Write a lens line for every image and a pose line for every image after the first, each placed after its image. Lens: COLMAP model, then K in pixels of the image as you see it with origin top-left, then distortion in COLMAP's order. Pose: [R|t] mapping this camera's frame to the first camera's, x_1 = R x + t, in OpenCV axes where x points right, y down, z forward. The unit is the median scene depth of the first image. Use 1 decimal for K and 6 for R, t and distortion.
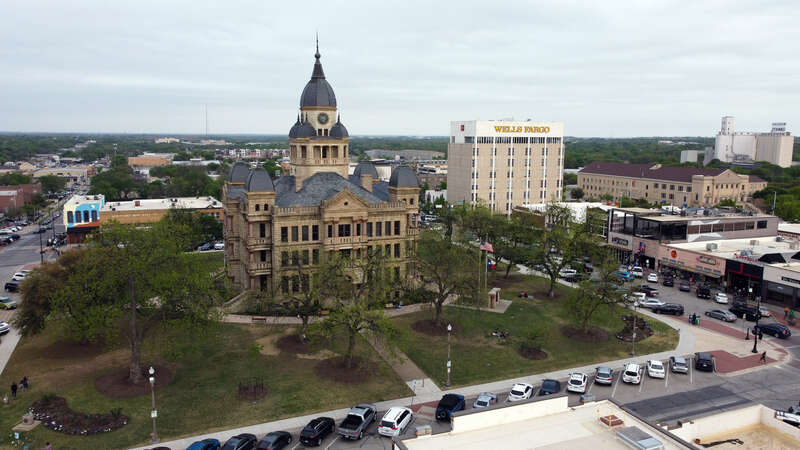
lens RADIAL K [[602.2, 0, 400.5], [0, 602.2, 226.1], [0, 0, 1]] dist [0.002953, -0.005002]
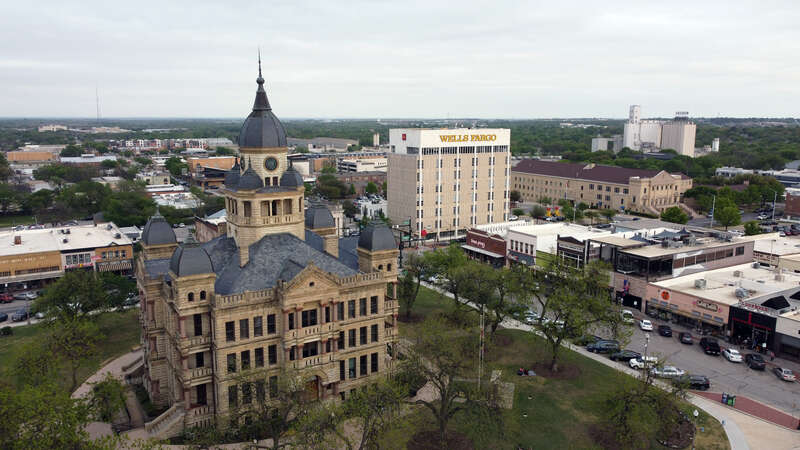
lens RADIAL K [[602.2, 0, 399.2], [0, 602.2, 223.6], [0, 0, 1]] dist [0.002953, -0.005002]
pose [[0.988745, -0.030783, 0.146407, -0.060368], [0.026995, 0.999249, 0.027794, -0.087920], [-0.147153, -0.023529, 0.988834, 0.158947]]
